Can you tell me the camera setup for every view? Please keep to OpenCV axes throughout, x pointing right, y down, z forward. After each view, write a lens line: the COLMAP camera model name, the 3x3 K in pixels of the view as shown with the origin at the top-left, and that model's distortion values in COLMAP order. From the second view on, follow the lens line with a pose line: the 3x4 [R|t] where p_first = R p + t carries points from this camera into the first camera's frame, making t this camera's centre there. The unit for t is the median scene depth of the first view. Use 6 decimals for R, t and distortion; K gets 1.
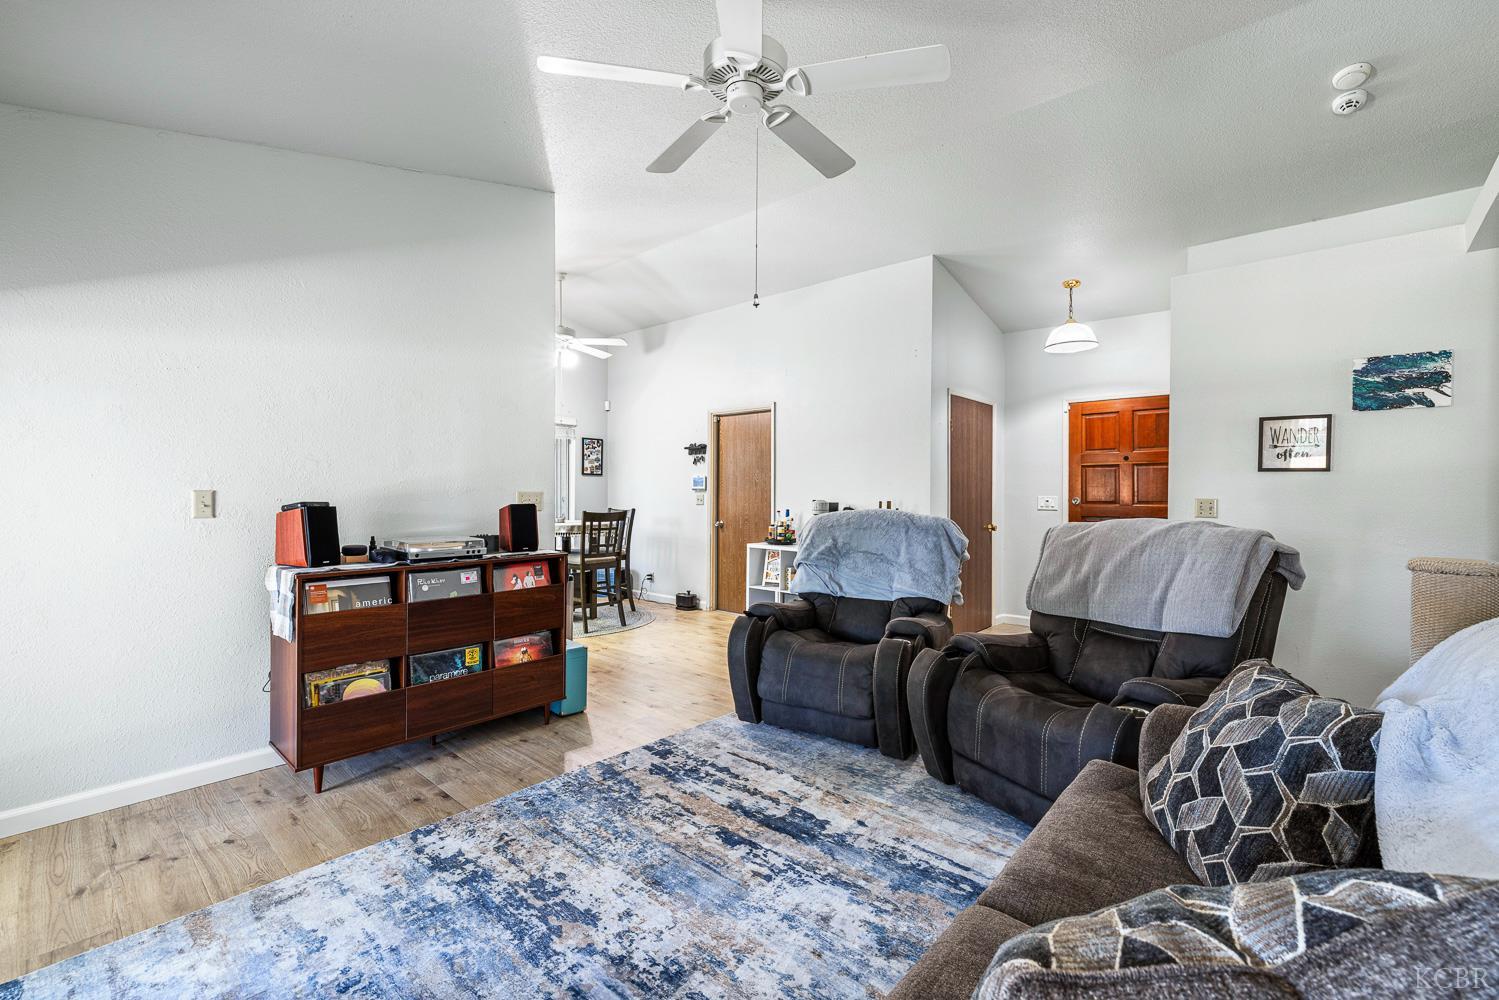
lens RADIAL K [[635.3, 0, 742.0], [0, 635.3, 499.4], [0, 0, 1]] dist [0.008060, -0.000951]
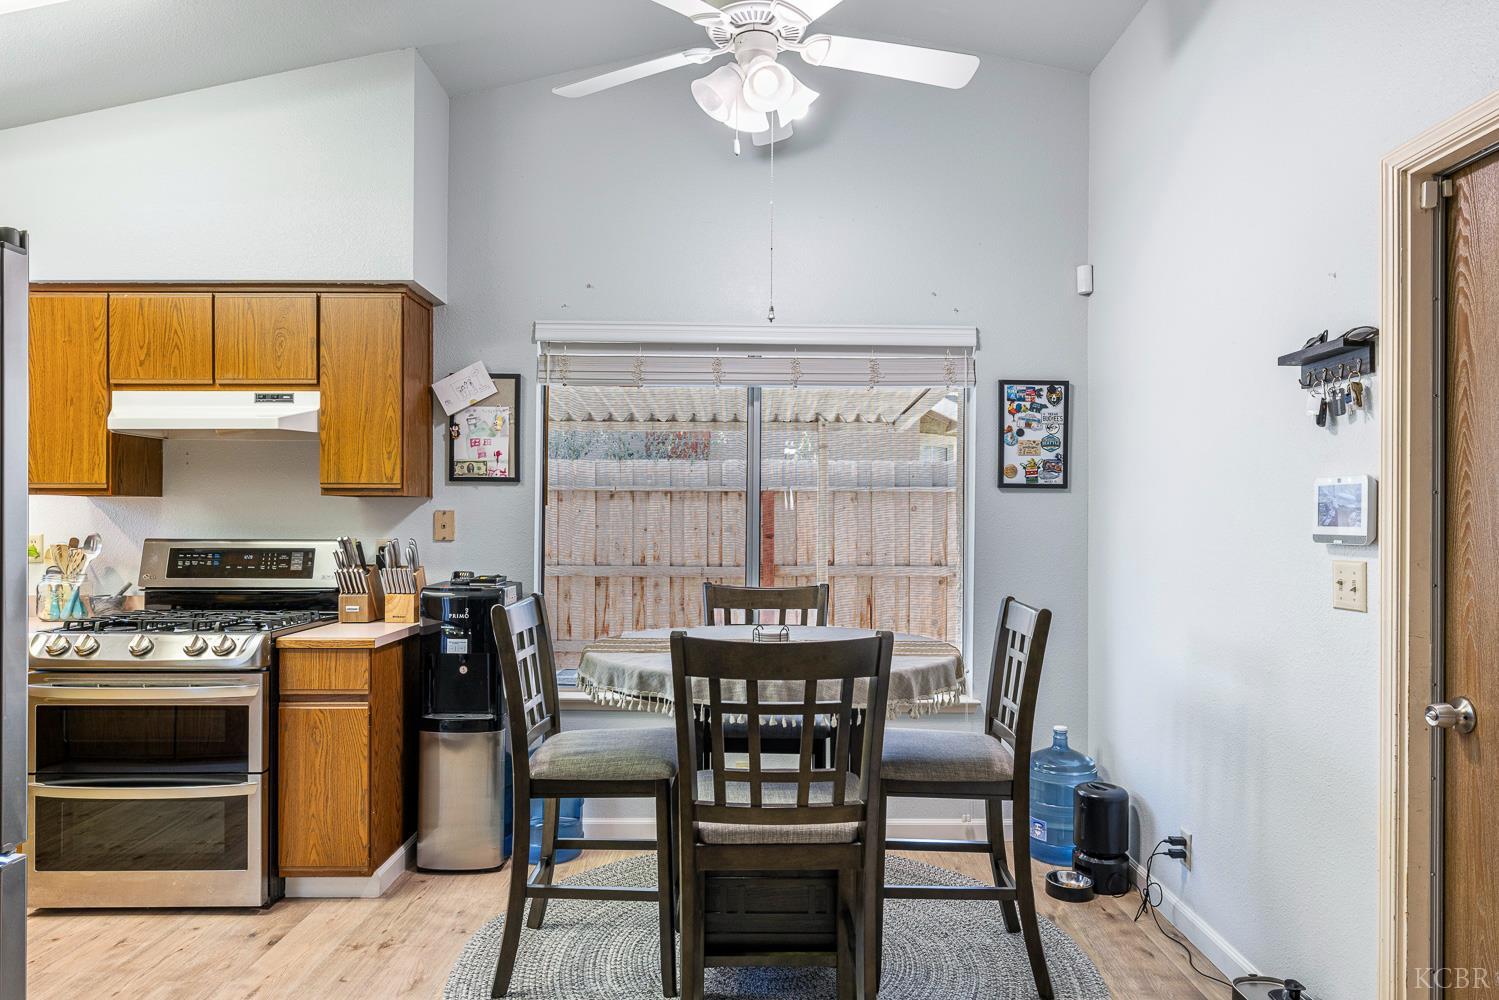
lens RADIAL K [[924.5, 0, 746.5], [0, 924.5, 516.2], [0, 0, 1]] dist [0.011363, -0.000085]
pose [[0.686705, -0.005130, -0.726918, 0.059151], [-0.007646, 0.999869, -0.014280, -0.043193], [0.726896, 0.015364, 0.686575, 1.565798]]
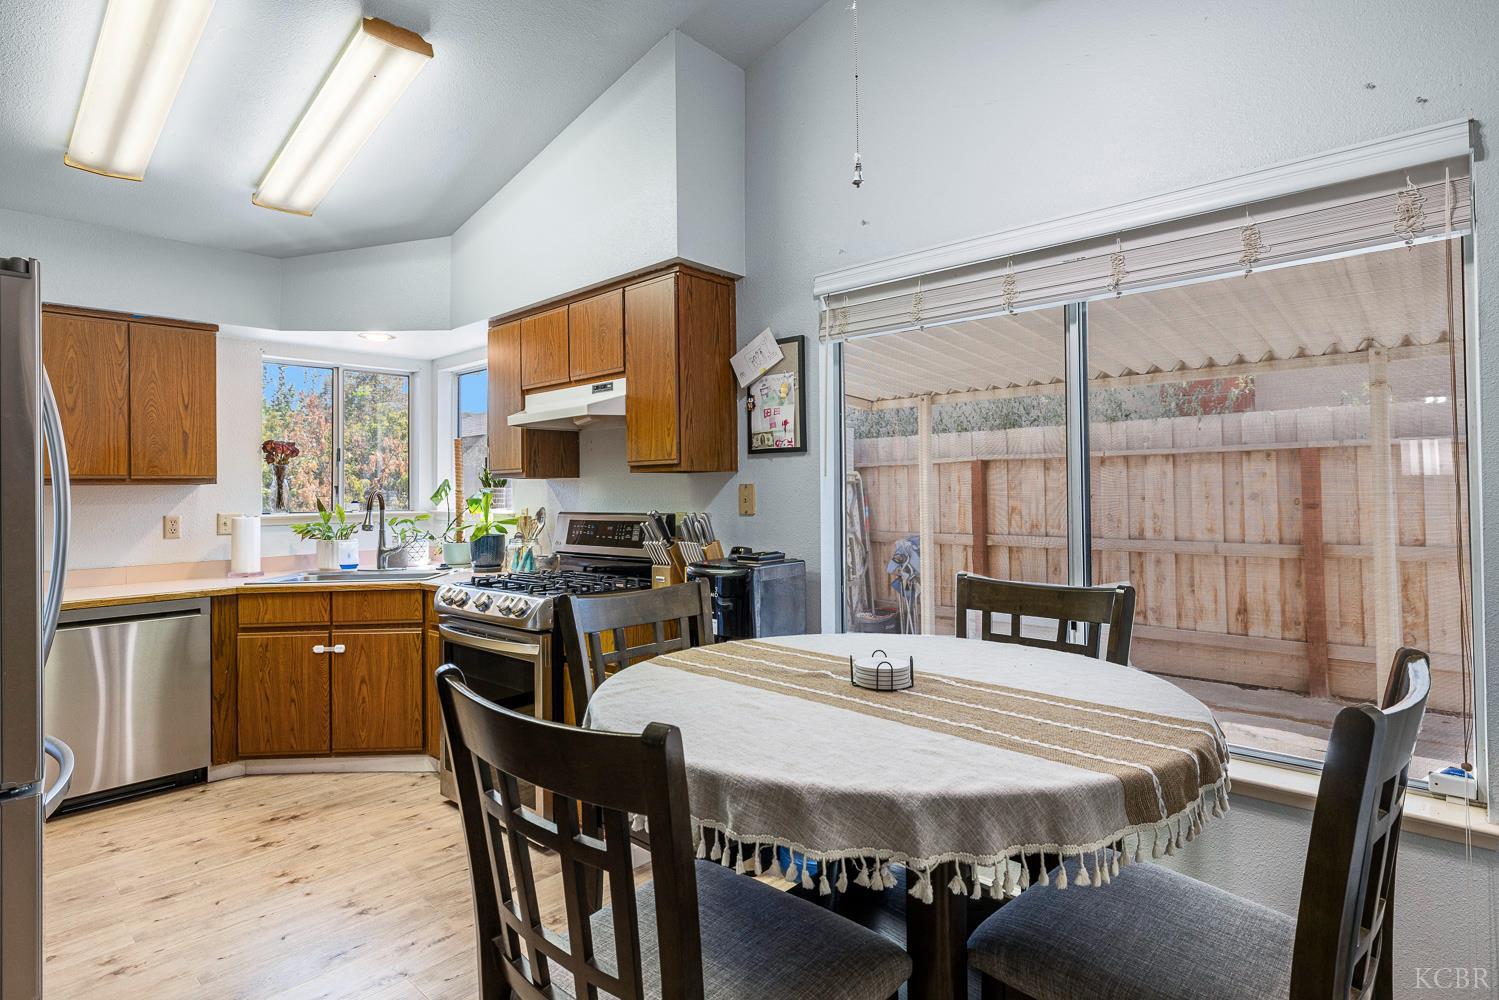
lens RADIAL K [[787.7, 0, 729.6], [0, 787.7, 475.6], [0, 0, 1]] dist [0.009953, -0.002428]
pose [[0.020256, -0.026557, -0.999442, -0.096250], [0.003431, 0.999643, -0.026493, -0.050003], [0.999789, -0.002893, 0.020340, 2.149128]]
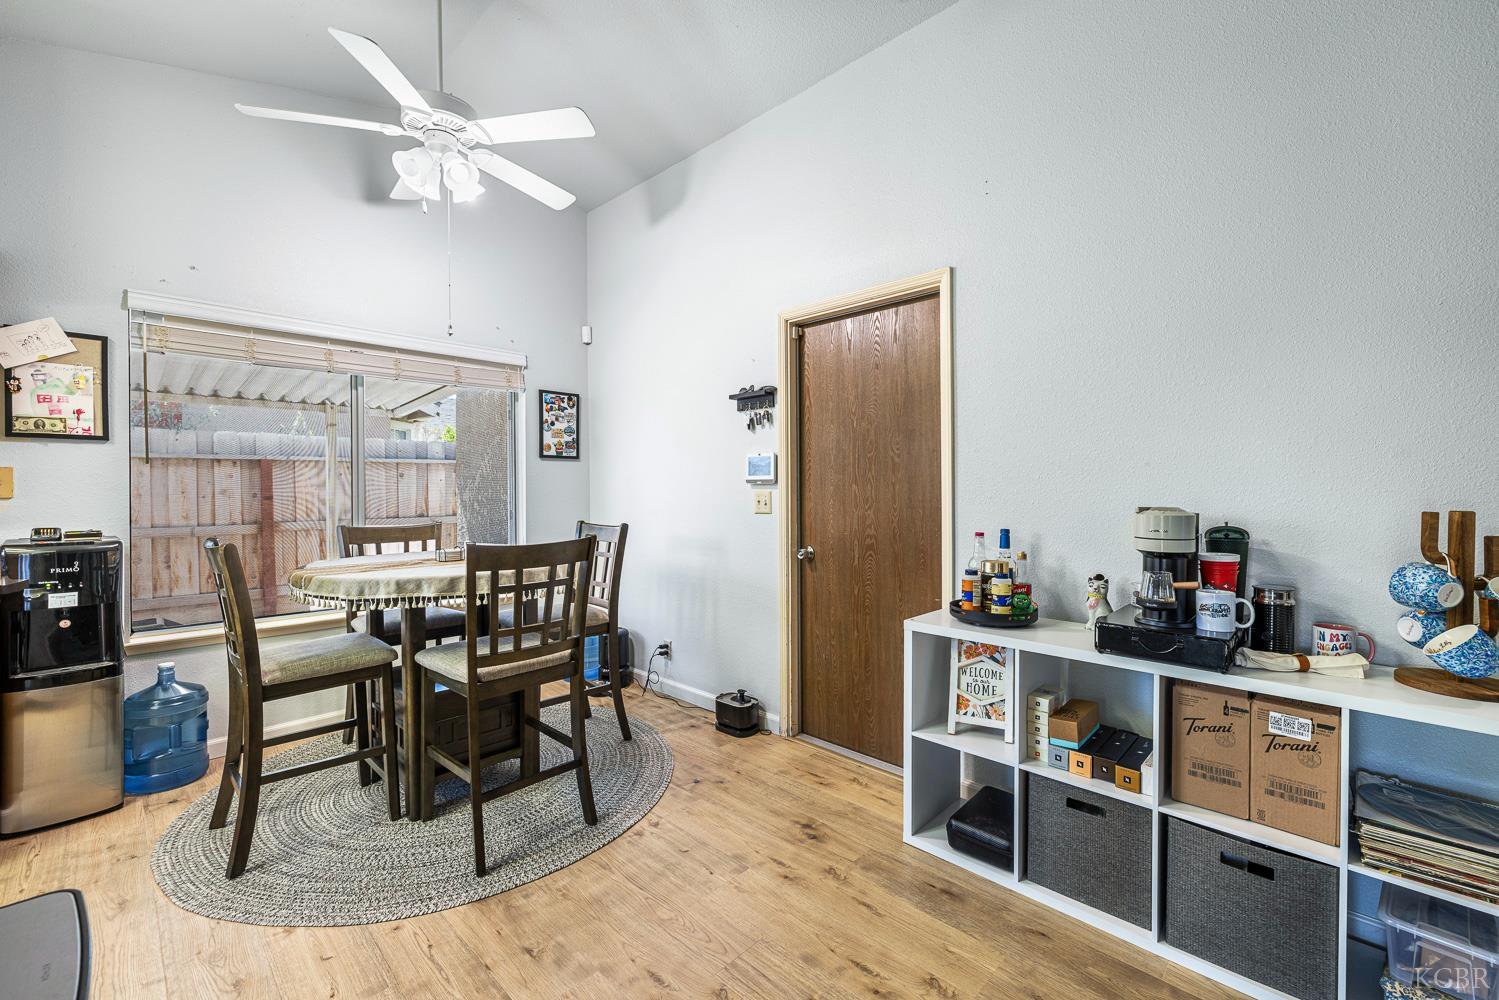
lens RADIAL K [[635.3, 0, 753.6], [0, 635.3, 493.4], [0, 0, 1]] dist [0.008060, -0.000951]
pose [[0.999658, -0.011692, -0.023408, -0.154203], [0.011689, 0.999932, -0.000228, -0.016590], [0.023409, -0.000045, 0.999726, 1.288649]]
